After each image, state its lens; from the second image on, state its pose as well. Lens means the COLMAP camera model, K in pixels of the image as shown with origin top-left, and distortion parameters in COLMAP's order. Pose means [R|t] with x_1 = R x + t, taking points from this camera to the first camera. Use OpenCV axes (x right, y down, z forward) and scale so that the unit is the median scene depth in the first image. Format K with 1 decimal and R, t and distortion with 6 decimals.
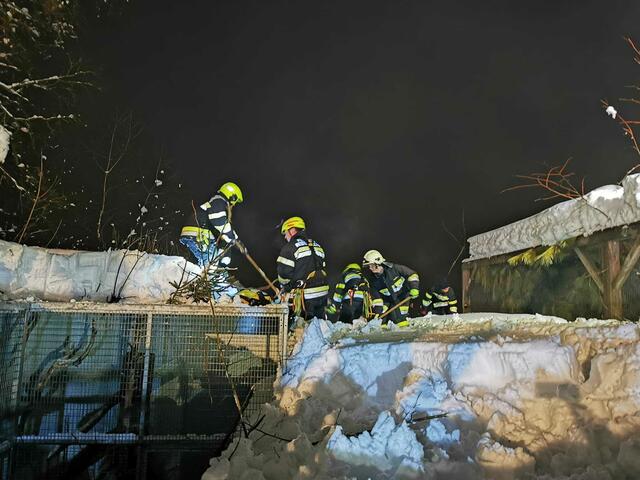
lens RADIAL K [[525.0, 0, 320.0], [0, 525.0, 240.0], [0, 0, 1]] dist [0.095601, -0.167096]
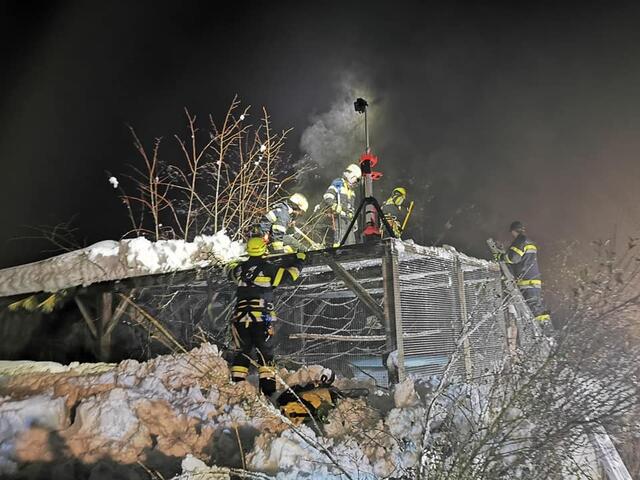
lens RADIAL K [[525.0, 0, 320.0], [0, 525.0, 240.0], [0, 0, 1]] dist [0.095601, -0.167096]
pose [[0.642388, 0.080466, 0.762144, -0.049330], [-0.035391, 0.996527, -0.075382, -0.040660], [-0.765562, 0.021452, 0.643004, -0.113278]]
